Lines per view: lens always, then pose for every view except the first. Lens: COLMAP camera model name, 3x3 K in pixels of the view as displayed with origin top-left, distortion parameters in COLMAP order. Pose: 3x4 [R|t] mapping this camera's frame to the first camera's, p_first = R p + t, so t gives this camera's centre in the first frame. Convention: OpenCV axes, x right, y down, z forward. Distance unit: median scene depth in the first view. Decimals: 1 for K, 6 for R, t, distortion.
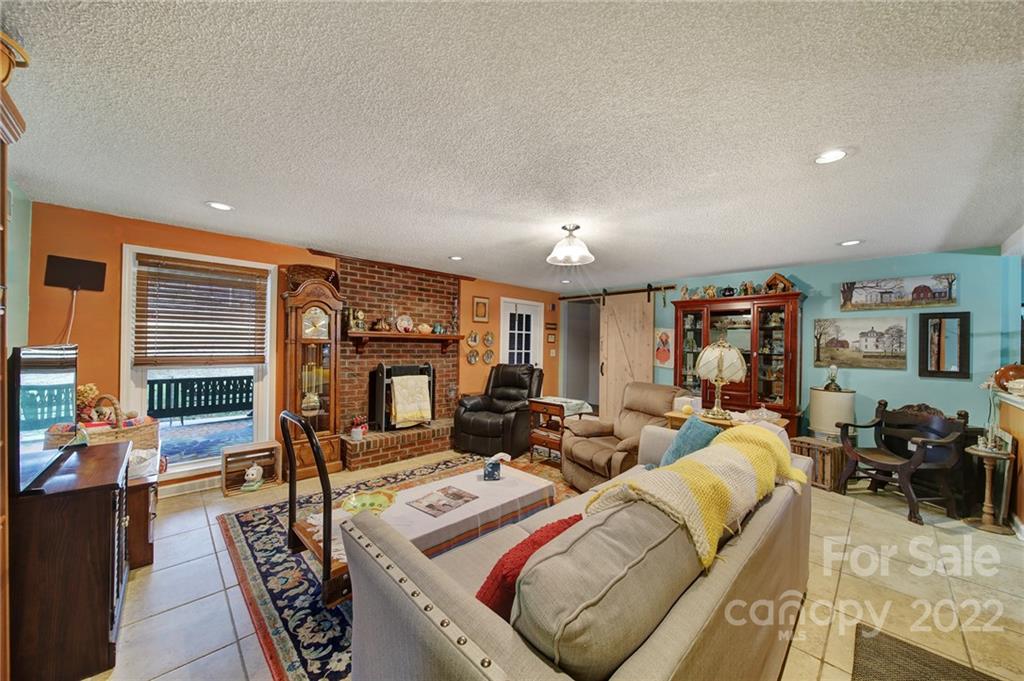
lens RADIAL K [[365.6, 0, 512.7], [0, 365.6, 346.6], [0, 0, 1]] dist [-0.000480, -0.000039]
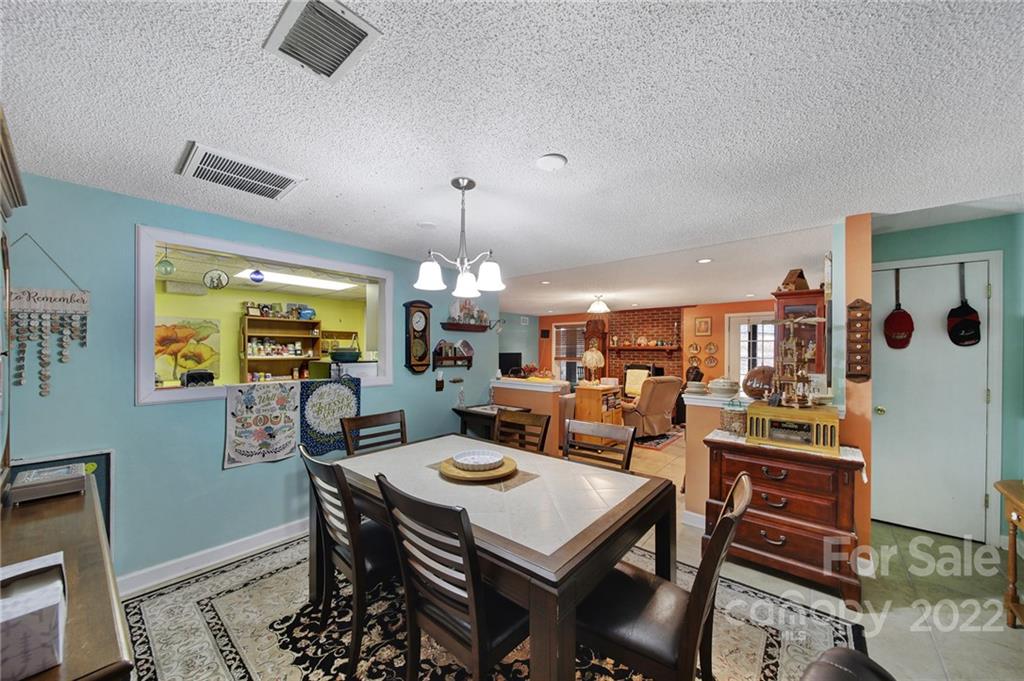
lens RADIAL K [[371.0, 0, 512.4], [0, 371.0, 353.2], [0, 0, 1]] dist [-0.001354, -0.000144]
pose [[0.087536, -0.007483, -0.996133, 1.468566], [-0.006549, 0.999946, -0.008087, 0.016144], [0.996140, 0.007231, 0.087482, 0.208438]]
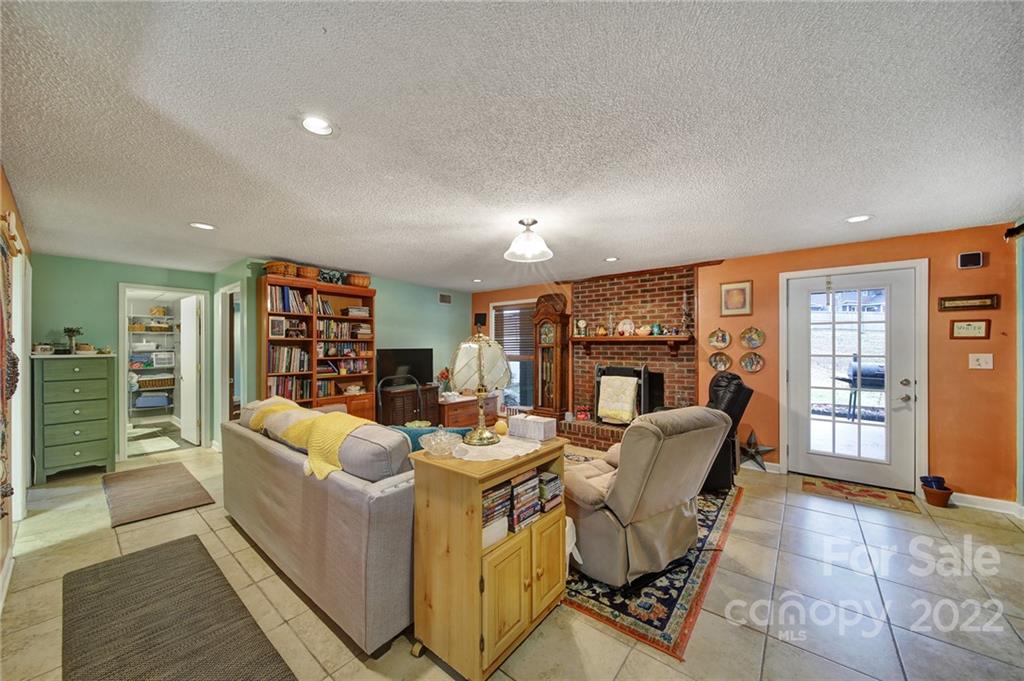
lens RADIAL K [[365.6, 0, 512.7], [0, 365.6, 346.6], [0, 0, 1]] dist [-0.000480, -0.000039]
pose [[0.114475, -0.014992, -0.993313, 0.719023], [0.000137, 0.999886, -0.015075, 0.008860], [0.993426, 0.001590, 0.114464, 0.556346]]
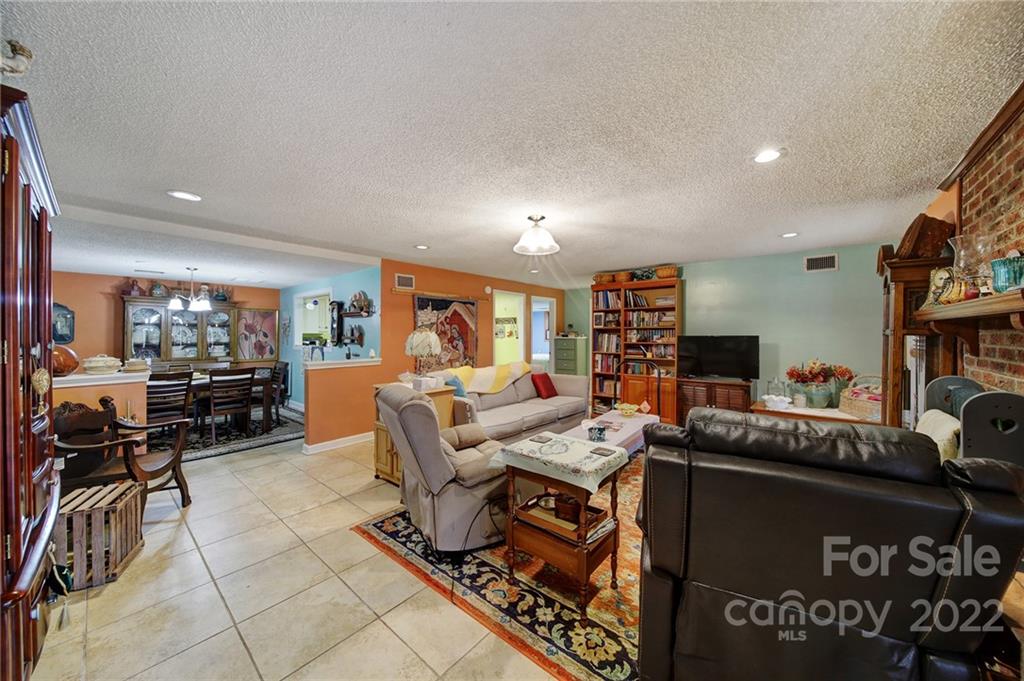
lens RADIAL K [[365.6, 0, 512.7], [0, 365.6, 346.6], [0, 0, 1]] dist [-0.000480, -0.000039]
pose [[-0.996723, -0.012517, -0.079916, 0.194511], [-0.015796, 0.999053, 0.040530, -0.004687], [0.079333, 0.041659, -0.995977, 1.315019]]
